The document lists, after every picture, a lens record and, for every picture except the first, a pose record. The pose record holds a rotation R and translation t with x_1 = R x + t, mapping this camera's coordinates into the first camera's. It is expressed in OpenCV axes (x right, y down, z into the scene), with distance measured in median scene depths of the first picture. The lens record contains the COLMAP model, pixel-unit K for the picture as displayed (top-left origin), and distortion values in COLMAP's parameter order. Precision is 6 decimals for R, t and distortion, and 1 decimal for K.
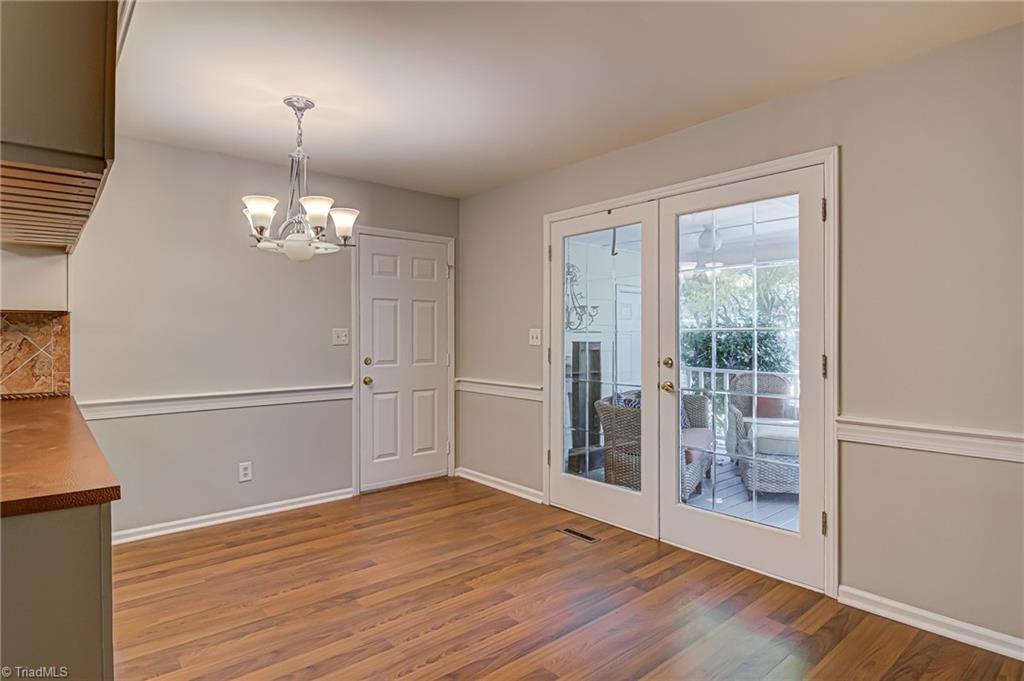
lens RADIAL K [[548.8, 0, 513.6], [0, 548.8, 339.8], [0, 0, 1]] dist [-0.006512, -0.007415]
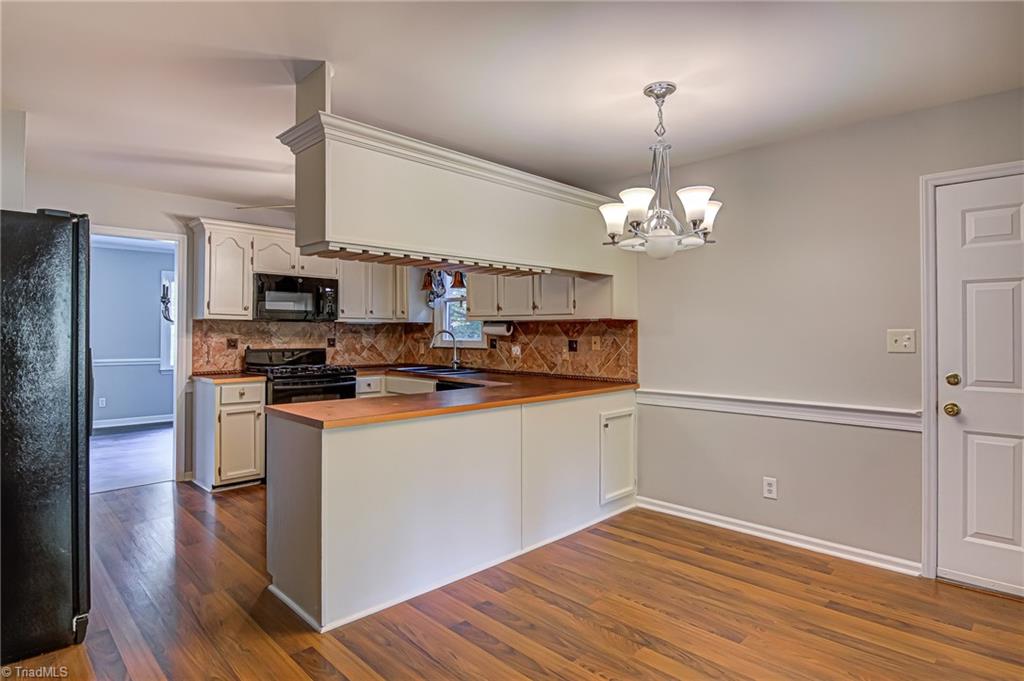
lens RADIAL K [[548.8, 0, 508.9], [0, 548.8, 326.3], [0, 0, 1]] dist [-0.006512, -0.007415]
pose [[0.074146, -0.008874, -0.997208, 0.435448], [-0.008919, 0.999915, -0.009561, -0.016639], [0.997208, 0.009603, 0.074060, 0.556840]]
